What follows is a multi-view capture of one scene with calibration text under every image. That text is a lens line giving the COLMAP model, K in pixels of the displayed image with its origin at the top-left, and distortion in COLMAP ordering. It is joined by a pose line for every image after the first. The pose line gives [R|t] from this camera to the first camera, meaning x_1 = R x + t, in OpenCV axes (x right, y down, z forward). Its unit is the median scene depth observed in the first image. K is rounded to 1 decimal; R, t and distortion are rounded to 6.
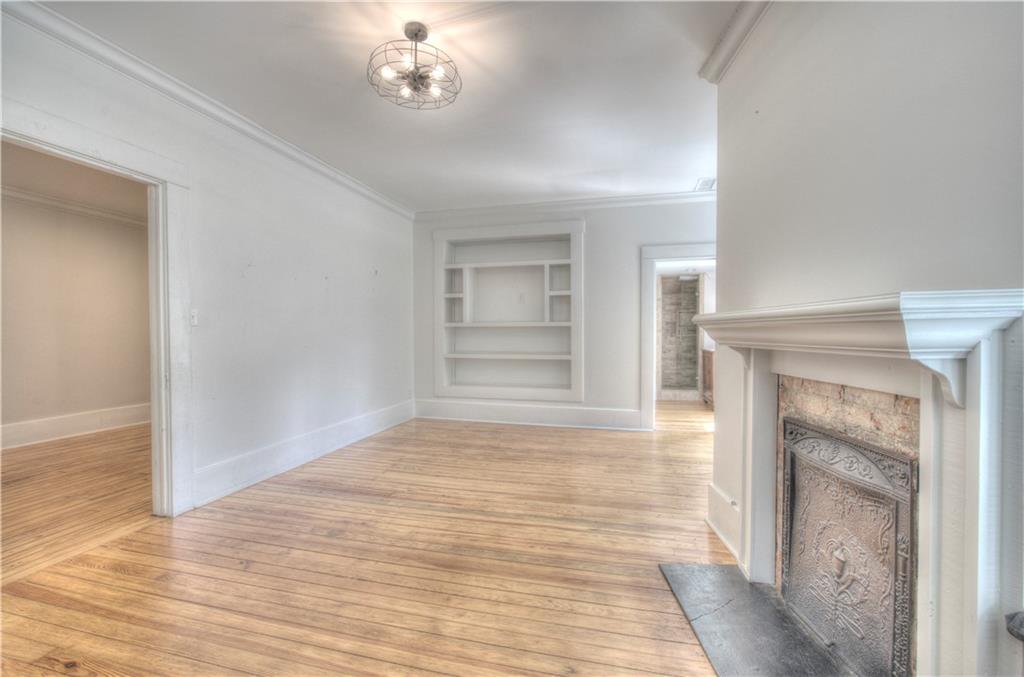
lens RADIAL K [[432.8, 0, 510.2], [0, 432.8, 339.4], [0, 0, 1]] dist [-0.004930, 0.000506]
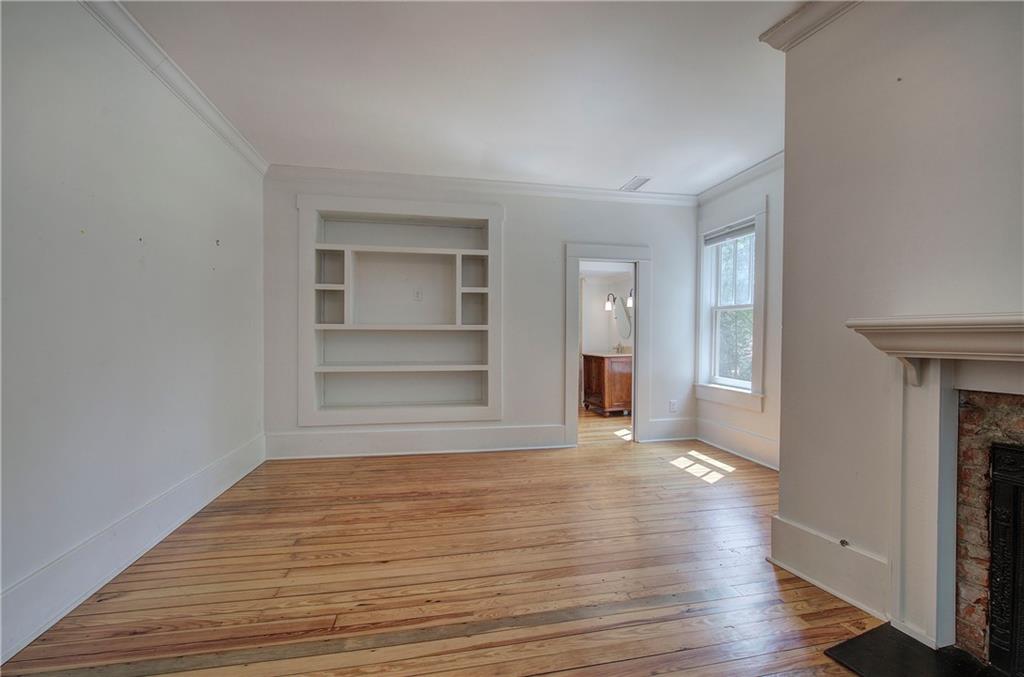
lens RADIAL K [[432.8, 0, 512.4], [0, 432.8, 338.2], [0, 0, 1]] dist [-0.004930, 0.000506]
pose [[0.897743, 0.001492, 0.440518, -0.189007], [0.004114, 0.999922, -0.011771, -0.005141], [-0.440501, 0.012380, 0.897667, 0.227705]]
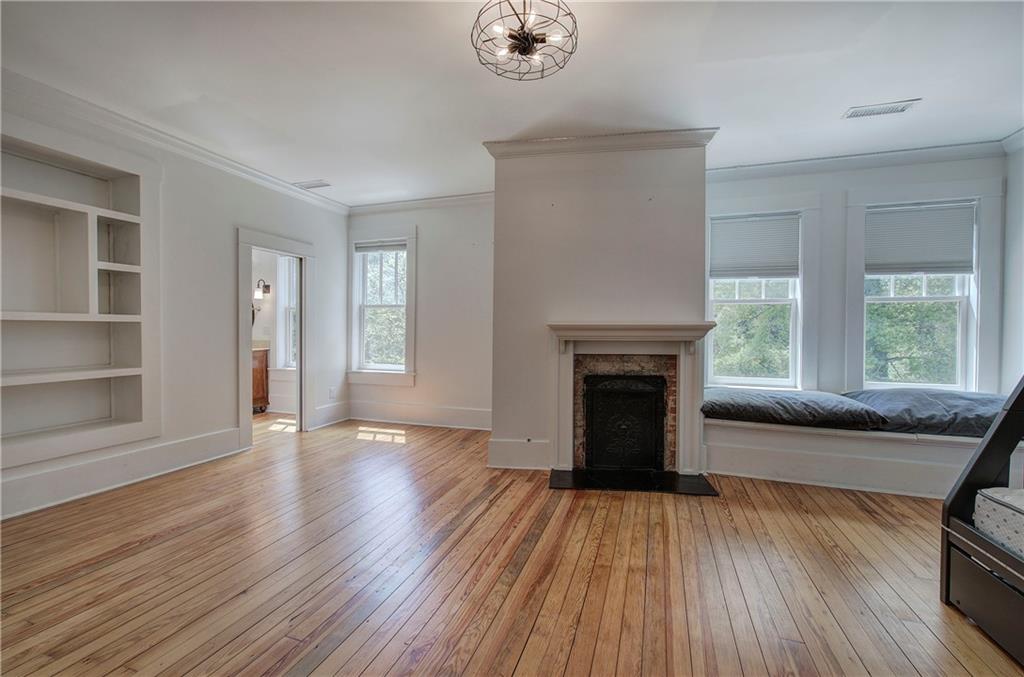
lens RADIAL K [[432.8, 0, 516.0], [0, 432.8, 337.4], [0, 0, 1]] dist [-0.004930, 0.000506]
pose [[0.059264, -0.015822, 0.998117, -0.465876], [0.014985, 0.999776, 0.014958, -0.009361], [-0.998130, 0.014071, 0.059488, 0.413106]]
